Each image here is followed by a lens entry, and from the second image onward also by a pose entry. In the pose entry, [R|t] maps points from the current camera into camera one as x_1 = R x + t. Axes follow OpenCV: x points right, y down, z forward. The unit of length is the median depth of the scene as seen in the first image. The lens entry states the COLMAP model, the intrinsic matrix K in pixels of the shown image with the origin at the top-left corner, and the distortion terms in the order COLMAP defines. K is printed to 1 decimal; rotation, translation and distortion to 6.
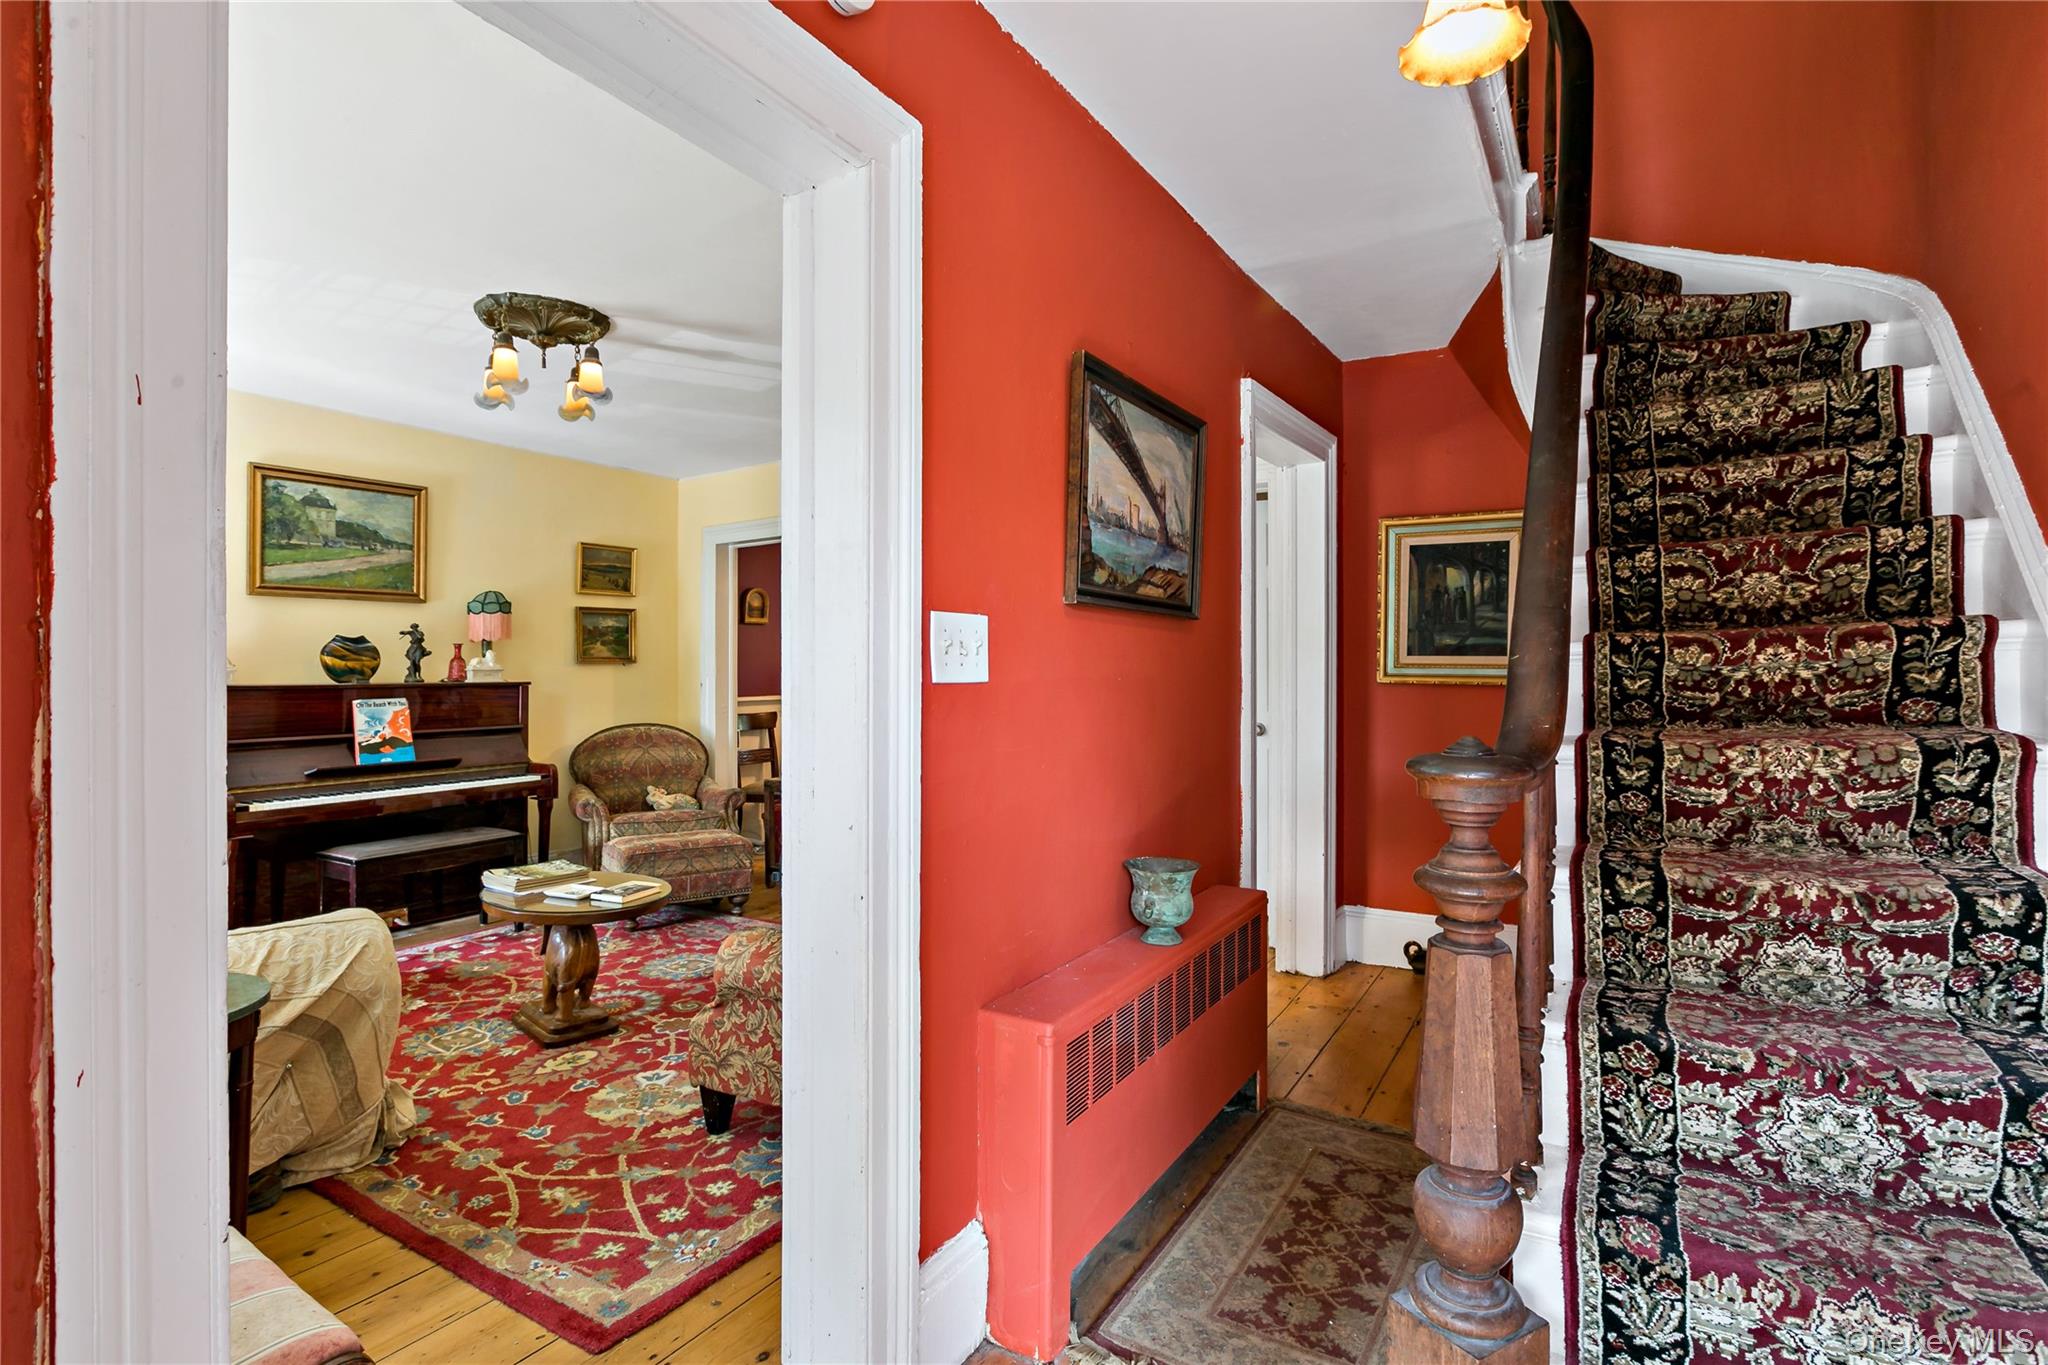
lens RADIAL K [[981.6, 0, 1019.4], [0, 981.6, 676.0], [0, 0, 1]] dist [-0.002944, -0.000488]
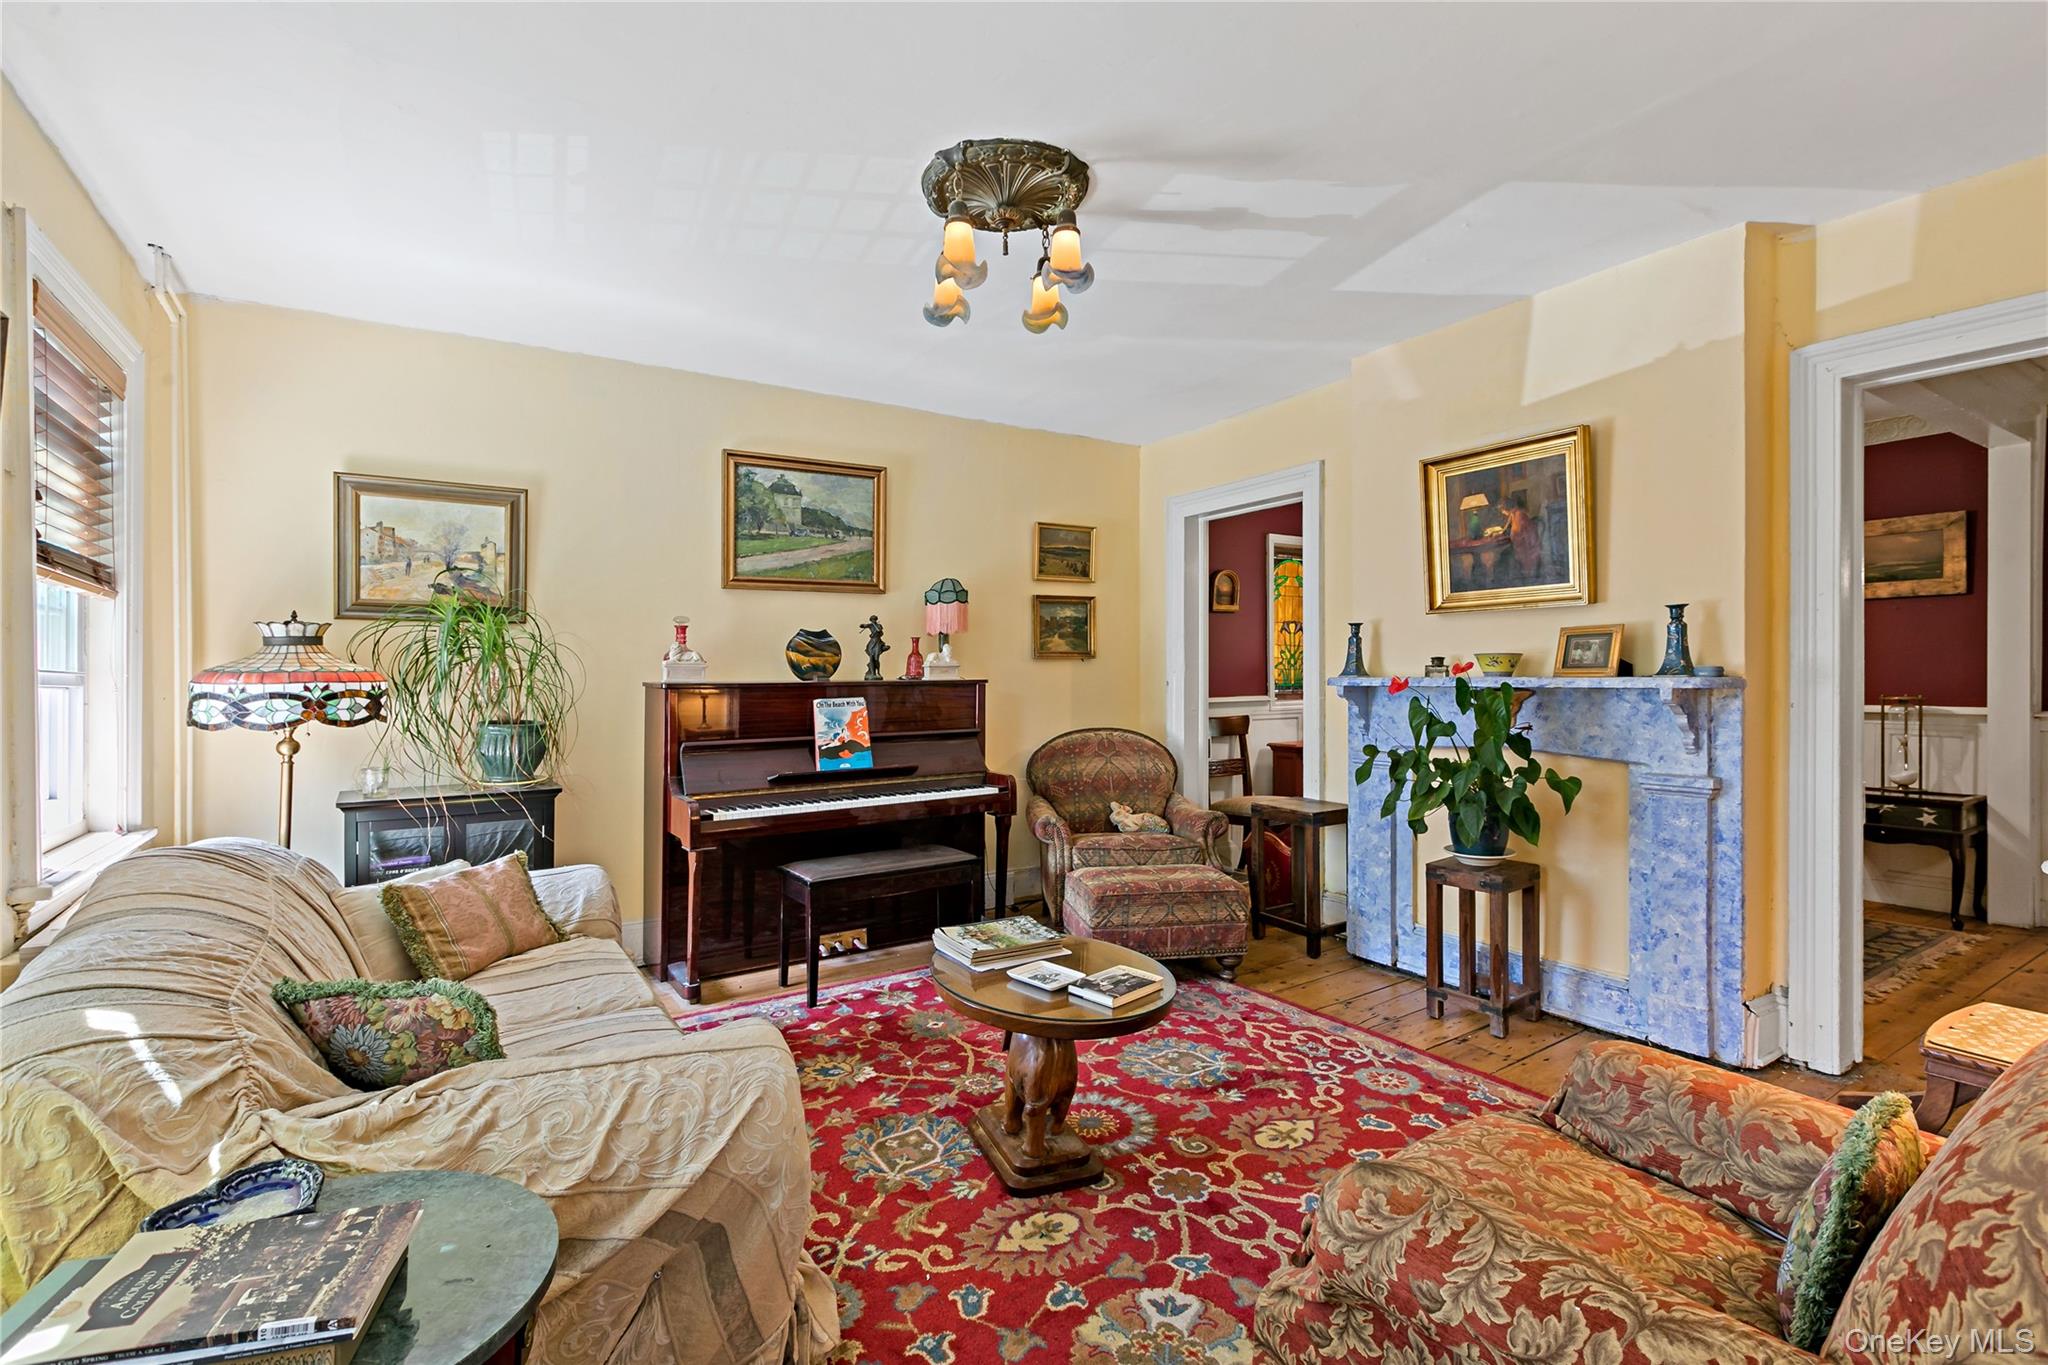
lens RADIAL K [[948.1, 0, 1024.0], [0, 948.1, 682.5], [0, 0, 1]] dist [0.001067, -0.000309]
pose [[0.912654, 0.002861, -0.408723, -0.143224], [0.000861, 0.999960, 0.008921, 0.001124], [0.408732, -0.008494, 0.912615, 0.280578]]
